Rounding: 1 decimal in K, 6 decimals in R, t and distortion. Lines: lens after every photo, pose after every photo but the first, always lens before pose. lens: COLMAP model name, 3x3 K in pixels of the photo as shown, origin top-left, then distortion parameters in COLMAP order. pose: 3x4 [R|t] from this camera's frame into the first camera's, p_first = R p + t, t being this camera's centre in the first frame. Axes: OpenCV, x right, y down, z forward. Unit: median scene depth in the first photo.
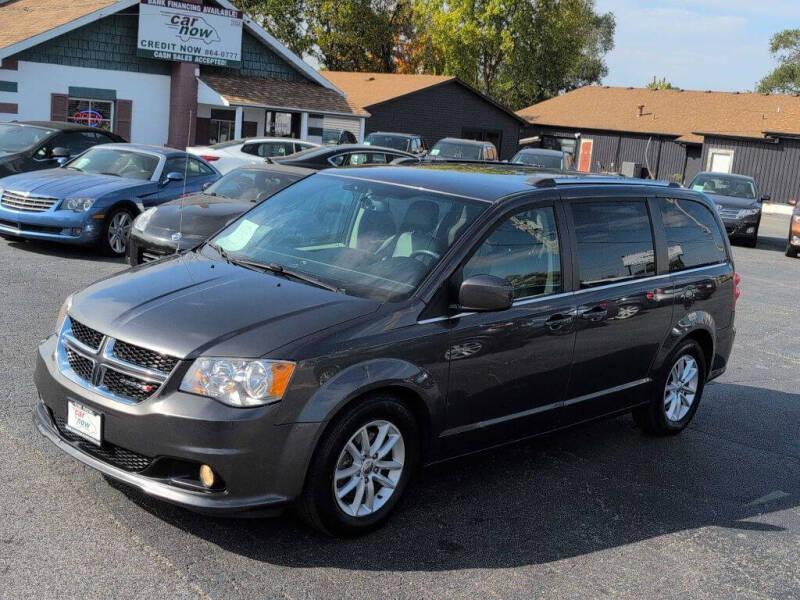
lens RADIAL K [[1047.2, 0, 387.5], [0, 1047.2, 360.5], [0, 0, 1]] dist [0.013569, -0.083425]
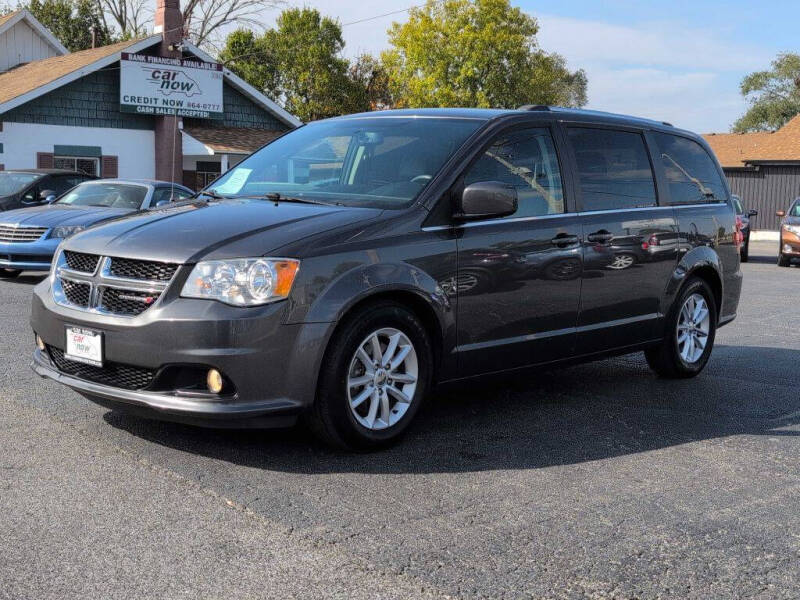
lens RADIAL K [[1047.2, 0, 387.5], [0, 1047.2, 360.5], [0, 0, 1]] dist [0.013569, -0.083425]
pose [[0.997629, -0.068551, 0.006123, -0.012394], [0.068817, 0.994804, -0.075024, 0.111259], [-0.000948, 0.075267, 0.997163, 0.028507]]
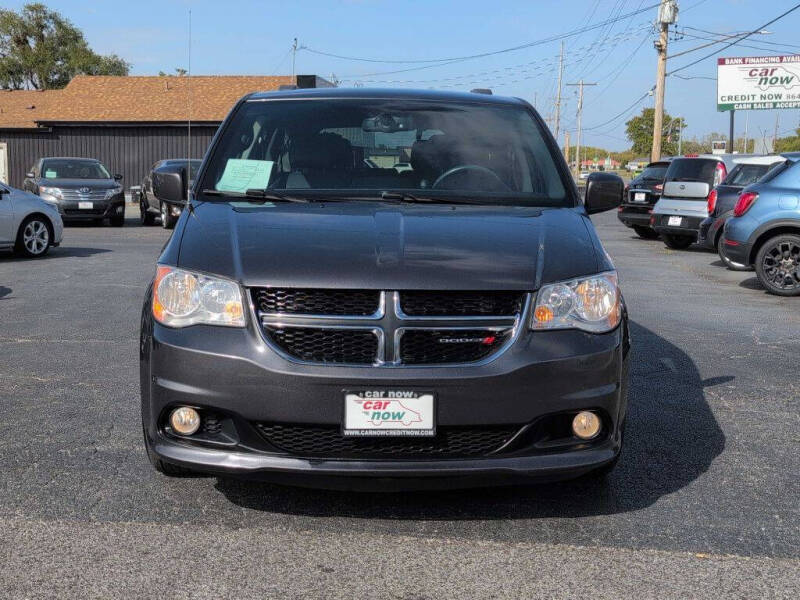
lens RADIAL K [[1047.2, 0, 387.5], [0, 1047.2, 360.5], [0, 0, 1]] dist [0.013569, -0.083425]
pose [[0.706409, -0.211945, 0.675326, -0.519322], [0.216896, 0.973033, 0.078500, -0.021984], [-0.673753, 0.091022, 0.733330, 0.326179]]
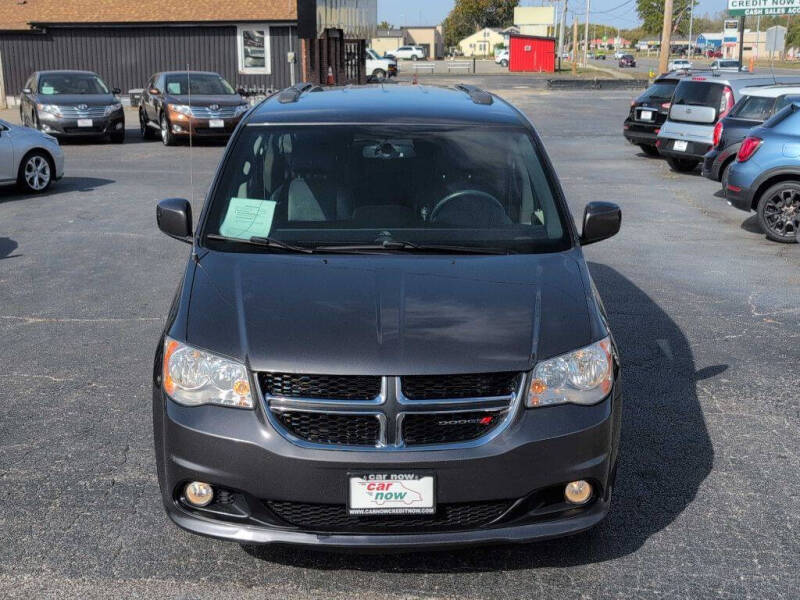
lens RADIAL K [[1043.2, 0, 399.3], [0, 1043.2, 381.1], [0, 0, 1]] dist [-0.001891, -0.036373]
pose [[0.700488, -0.306855, 0.644327, -0.506921], [0.226119, 0.951756, 0.207438, -0.117625], [-0.676895, 0.000387, 0.736079, 0.304086]]
